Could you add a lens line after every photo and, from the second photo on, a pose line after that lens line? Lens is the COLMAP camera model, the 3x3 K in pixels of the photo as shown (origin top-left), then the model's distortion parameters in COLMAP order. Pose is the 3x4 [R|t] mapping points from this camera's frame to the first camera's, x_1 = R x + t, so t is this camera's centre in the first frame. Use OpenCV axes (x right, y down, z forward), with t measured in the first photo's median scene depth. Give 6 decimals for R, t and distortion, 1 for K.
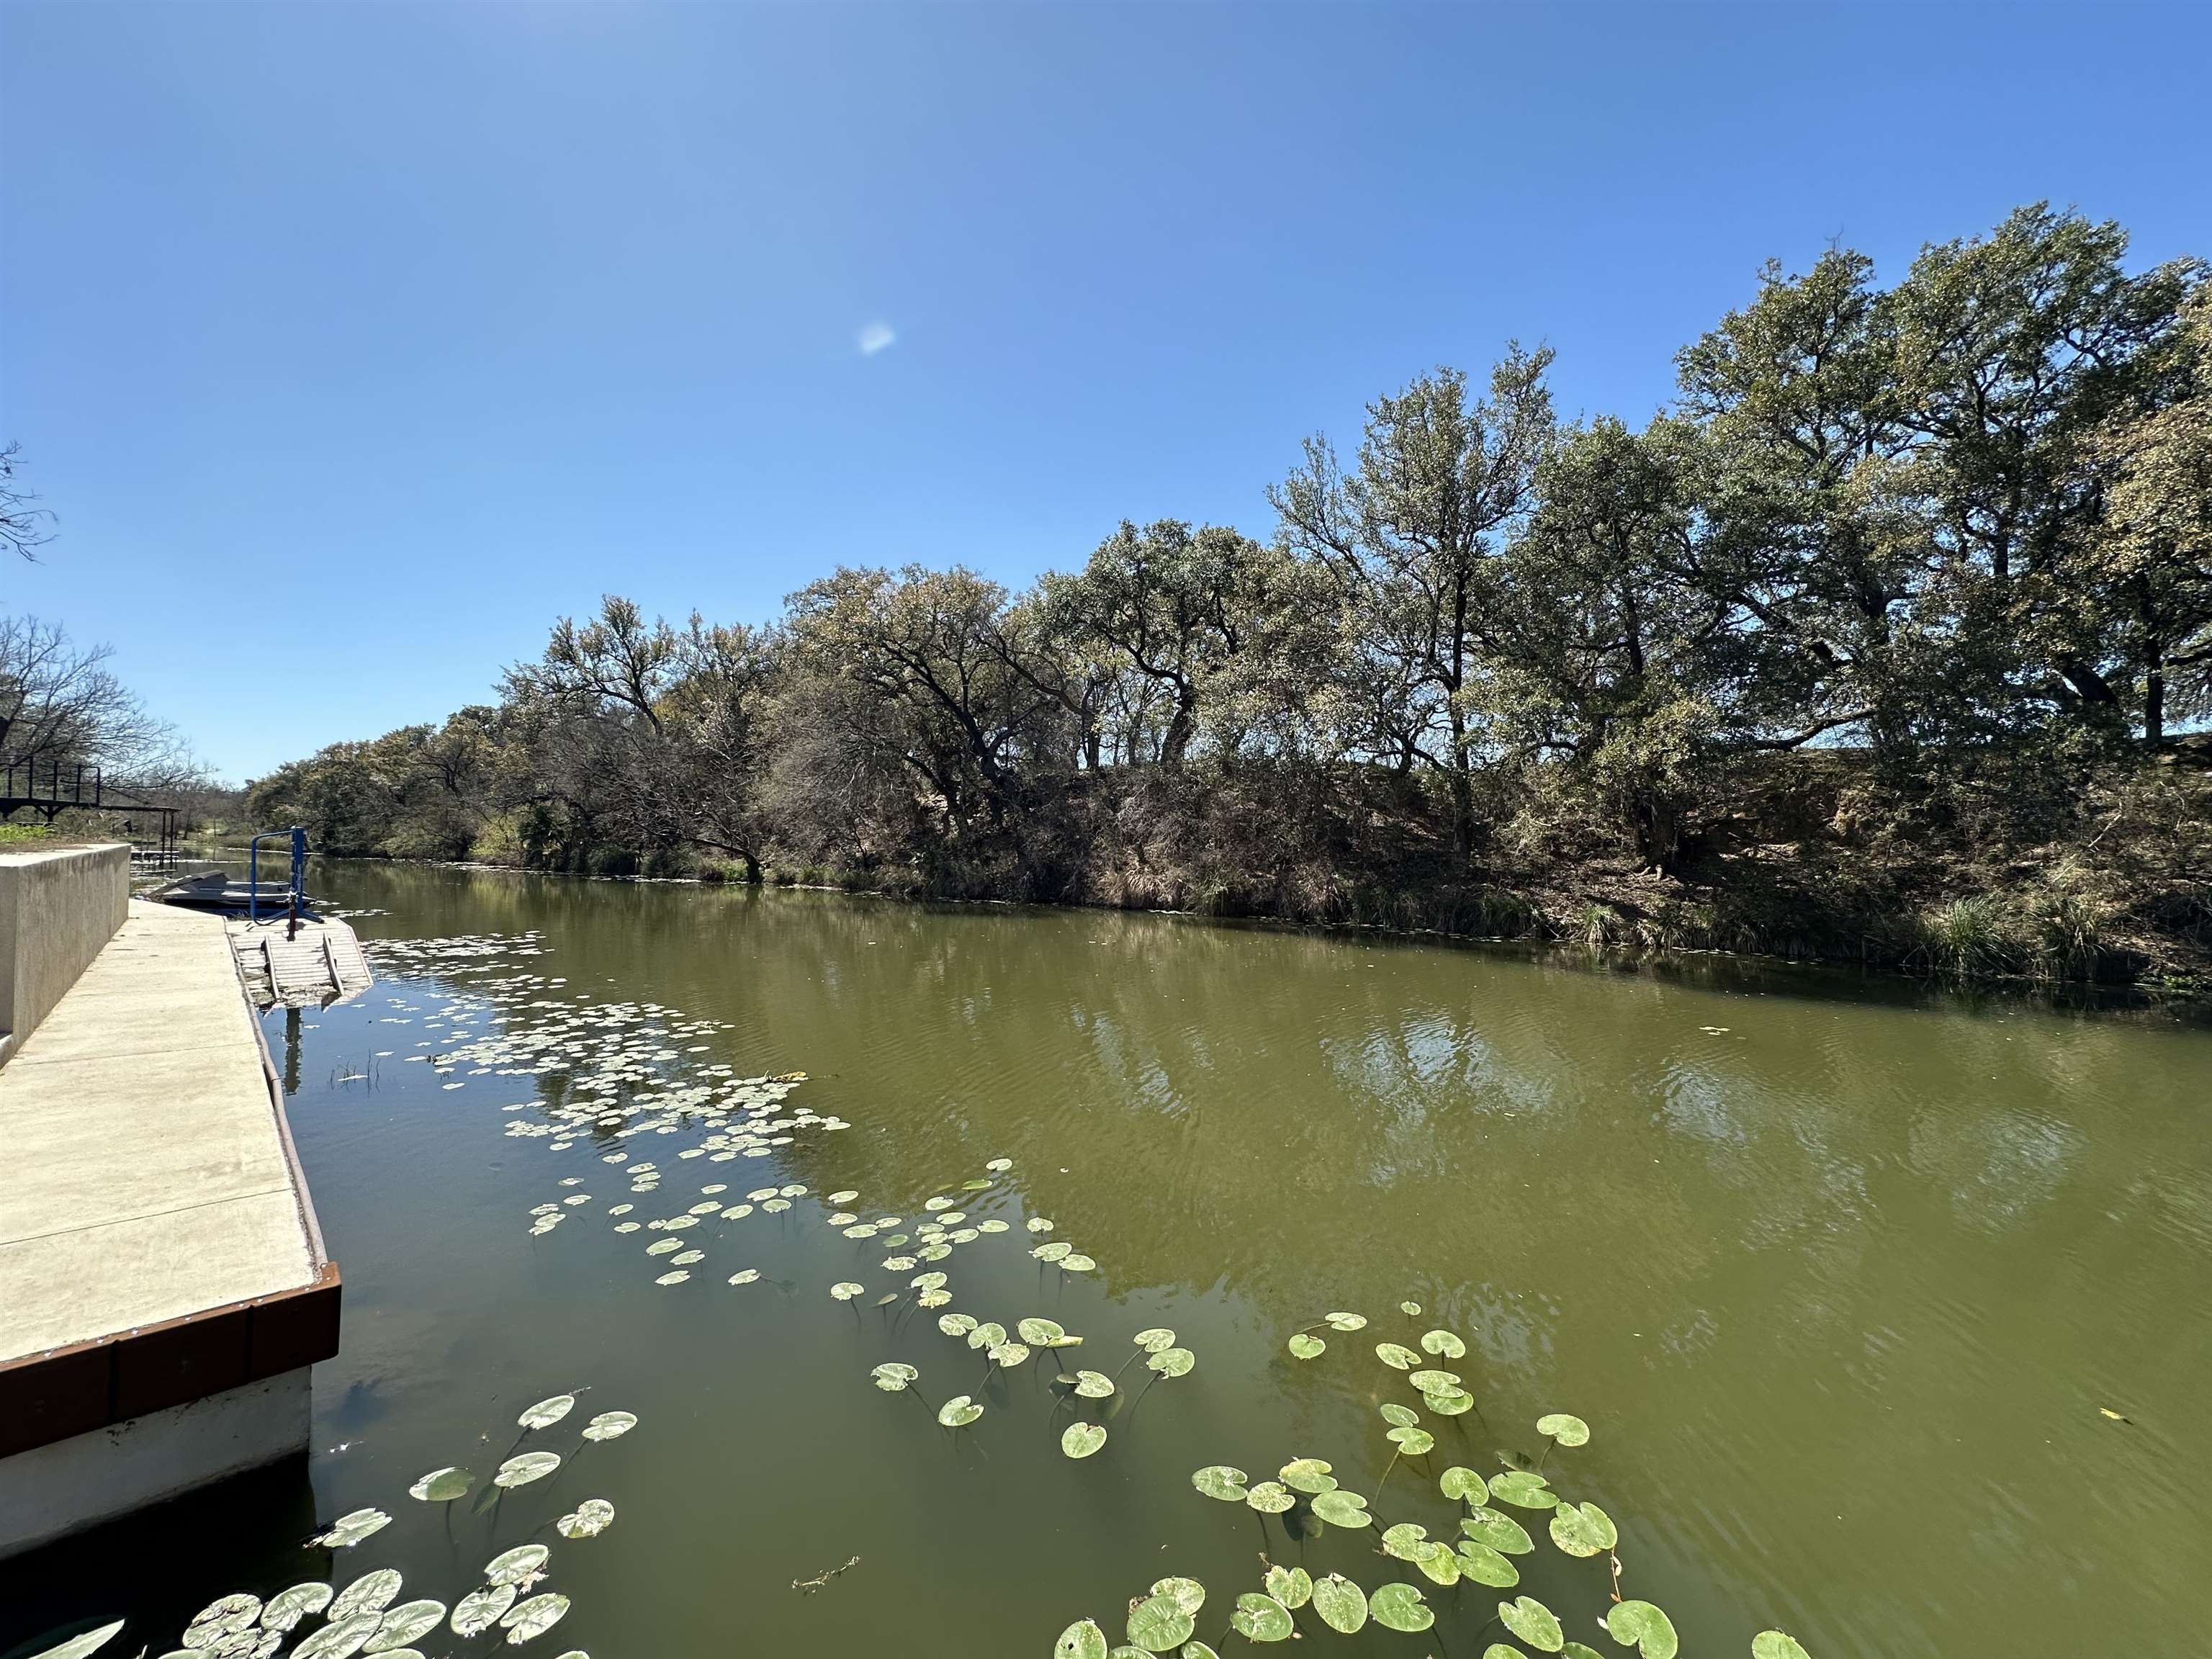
lens RADIAL K [[881.9, 0, 1110.9], [0, 881.9, 825.5], [0, 0, 1]] dist [-0.001498, 0.001350]
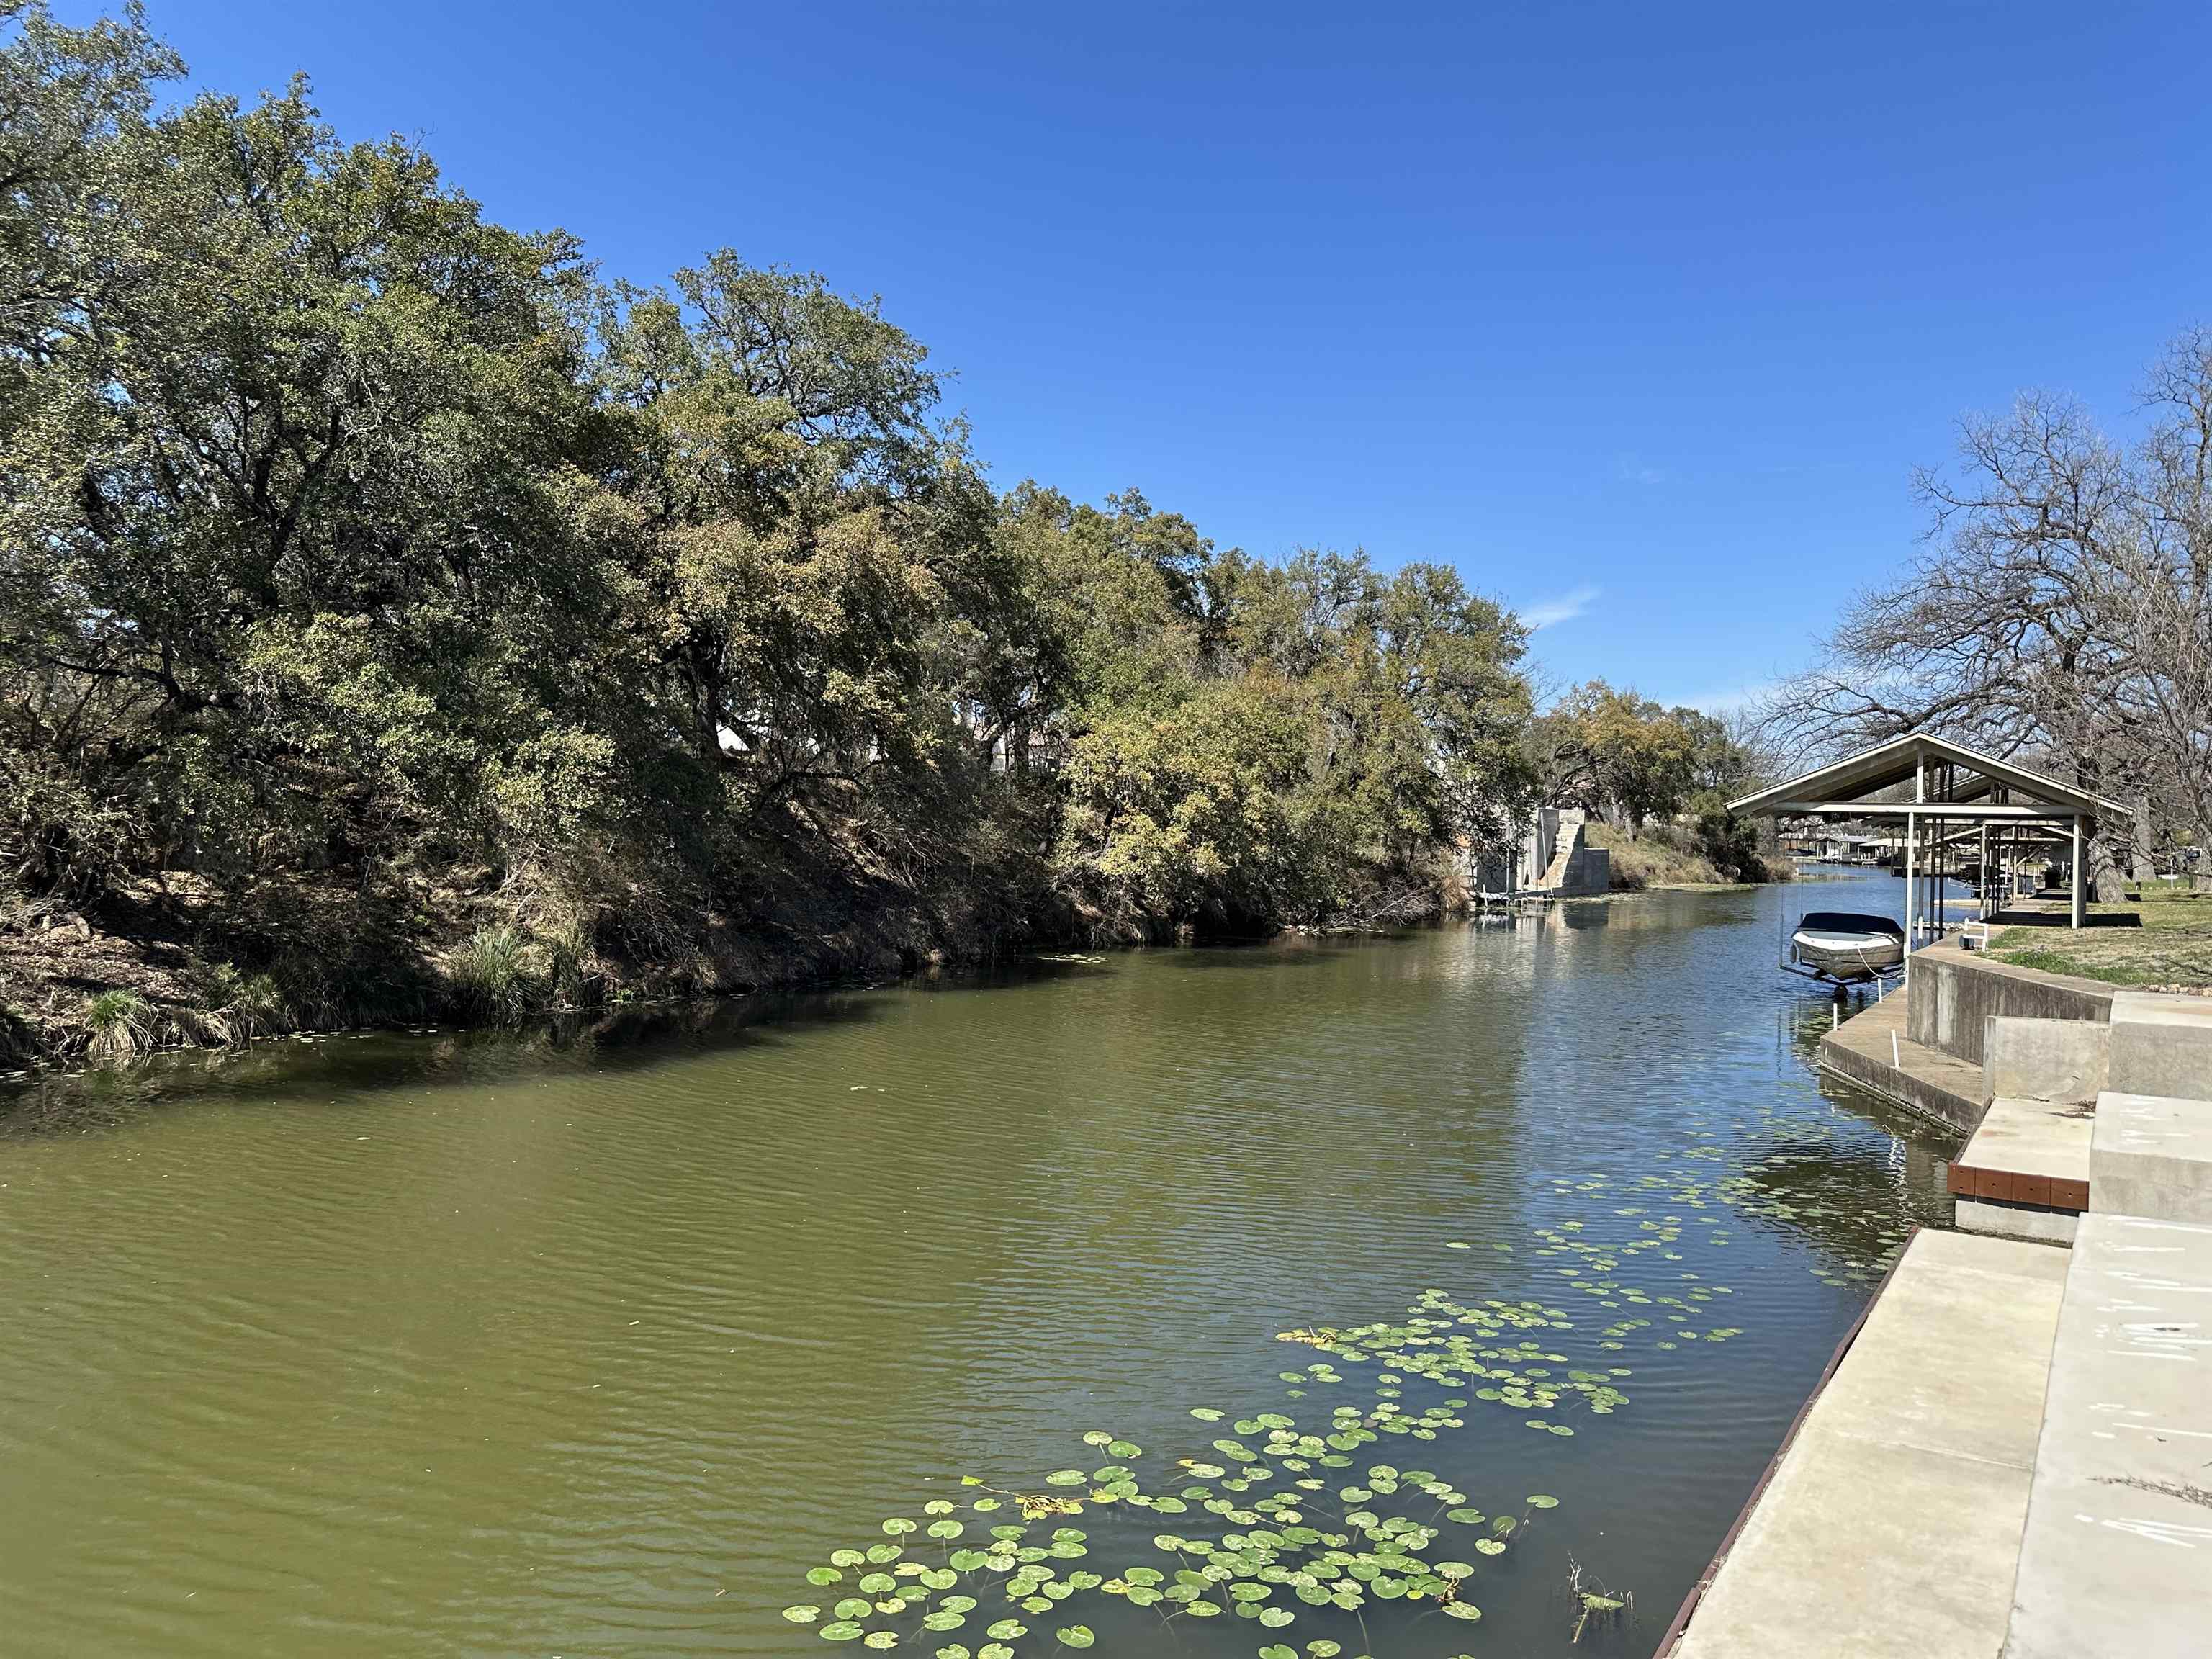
lens RADIAL K [[1552.0, 0, 1094.3], [0, 1552.0, 796.4], [0, 0, 1]] dist [0.048309, -0.055292]
pose [[-0.178531, 0.001014, 0.983934, -0.508670], [-0.044463, 0.998970, -0.009097, -0.050039], [-0.982929, -0.045373, -0.178302, 0.438835]]
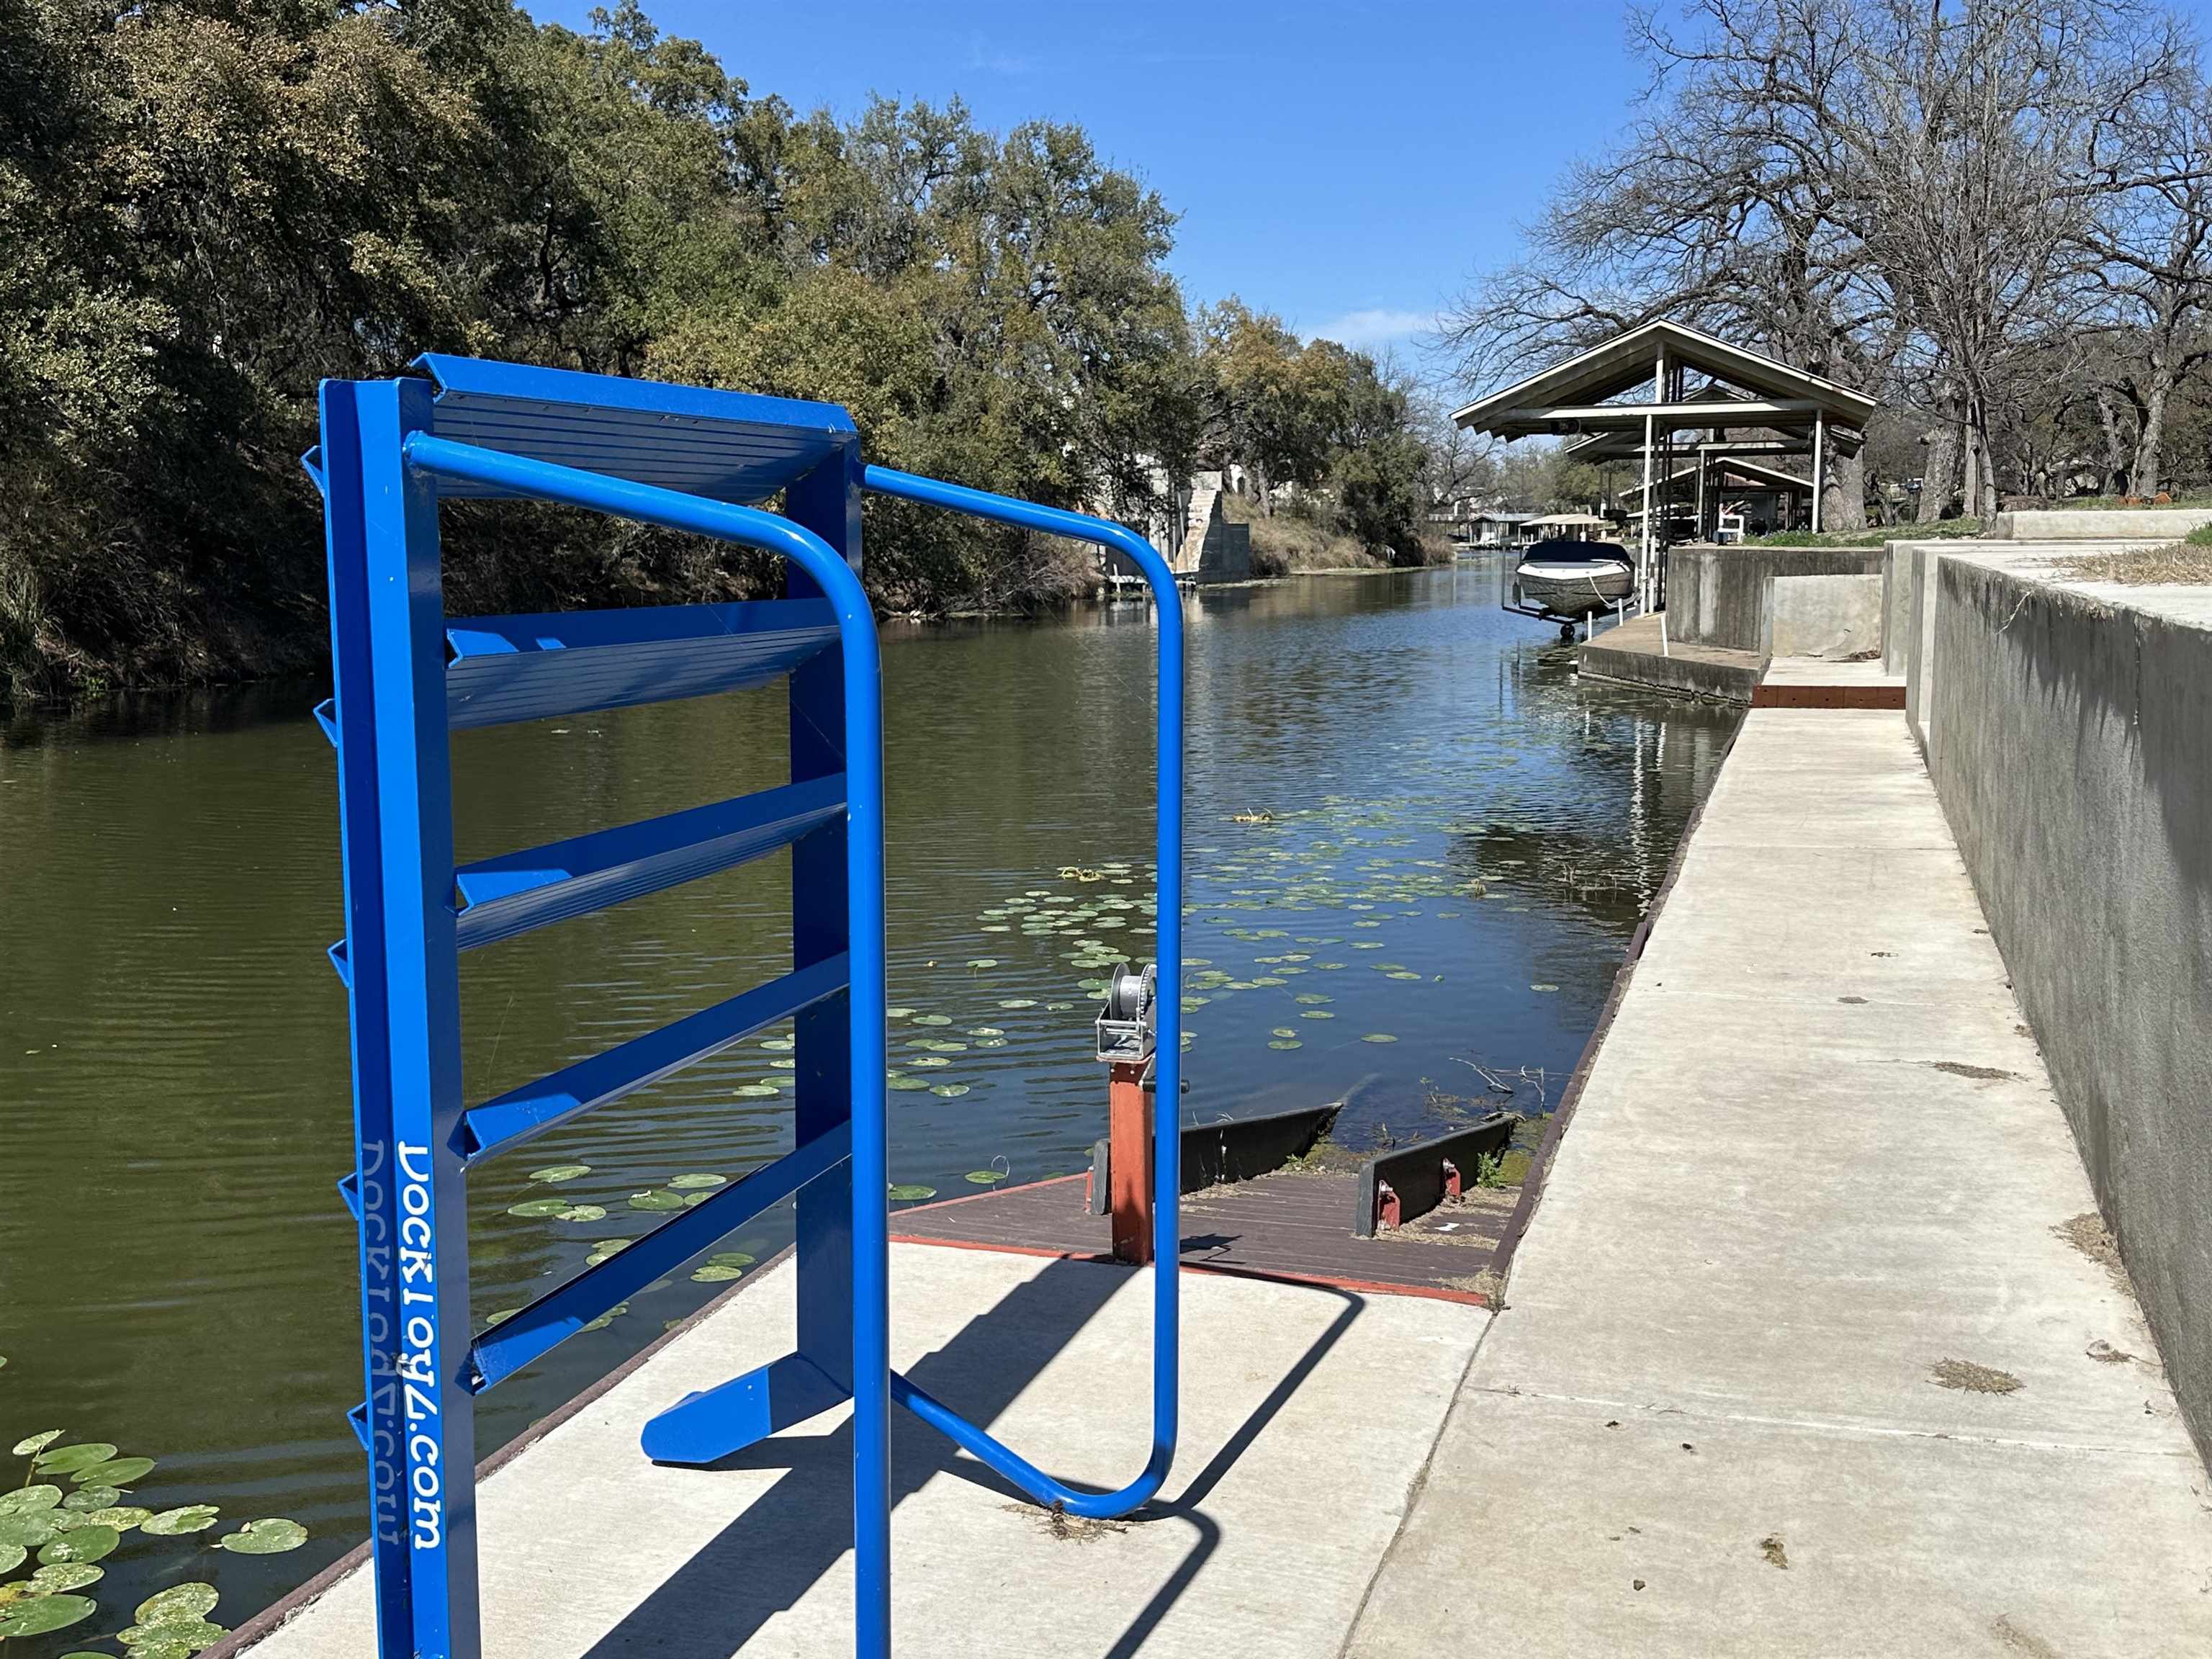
lens RADIAL K [[2186.4, 0, 1122.3], [0, 2186.4, 830.8], [0, 0, 1]] dist [0.110087, 0.000000]
pose [[-0.446418, -0.127730, 0.885662, -0.640073], [-0.015002, 0.990689, 0.135315, 0.007091], [-0.894699, 0.047120, -0.444177, 0.608225]]
